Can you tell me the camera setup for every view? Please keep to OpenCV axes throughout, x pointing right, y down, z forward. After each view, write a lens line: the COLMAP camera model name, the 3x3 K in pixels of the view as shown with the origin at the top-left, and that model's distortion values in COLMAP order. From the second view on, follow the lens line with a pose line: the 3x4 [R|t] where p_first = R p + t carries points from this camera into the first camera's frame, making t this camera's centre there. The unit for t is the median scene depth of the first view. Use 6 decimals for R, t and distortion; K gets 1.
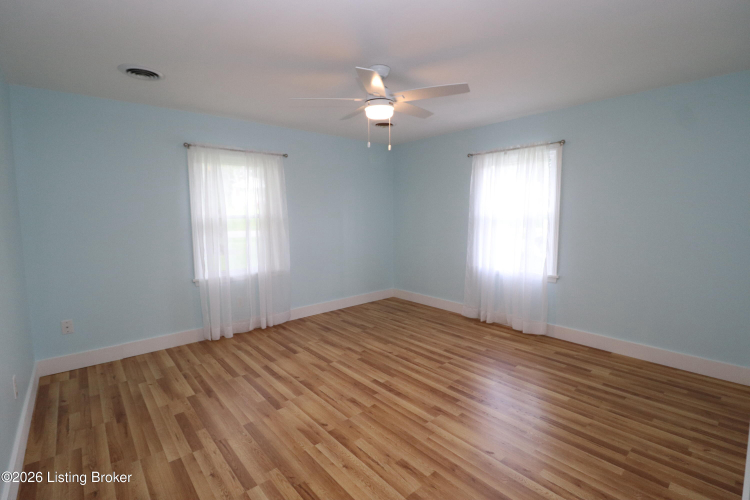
lens RADIAL K [[346.7, 0, 372.8], [0, 346.7, 242.9], [0, 0, 1]] dist [-0.010729, -0.003918]
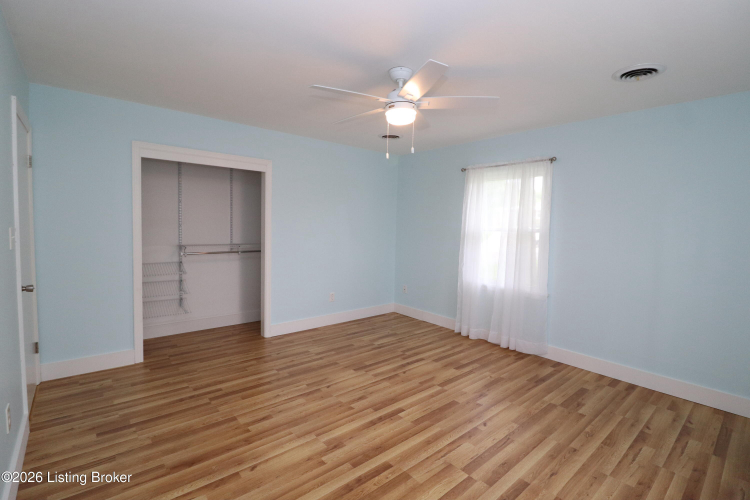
lens RADIAL K [[346.7, 0, 376.6], [0, 346.7, 247.2], [0, 0, 1]] dist [-0.010729, -0.003918]
pose [[-0.000320, 0.078965, -0.996877, 0.826100], [-0.115372, 0.990218, 0.078474, -0.081536], [0.993322, 0.115037, 0.008793, 0.831155]]
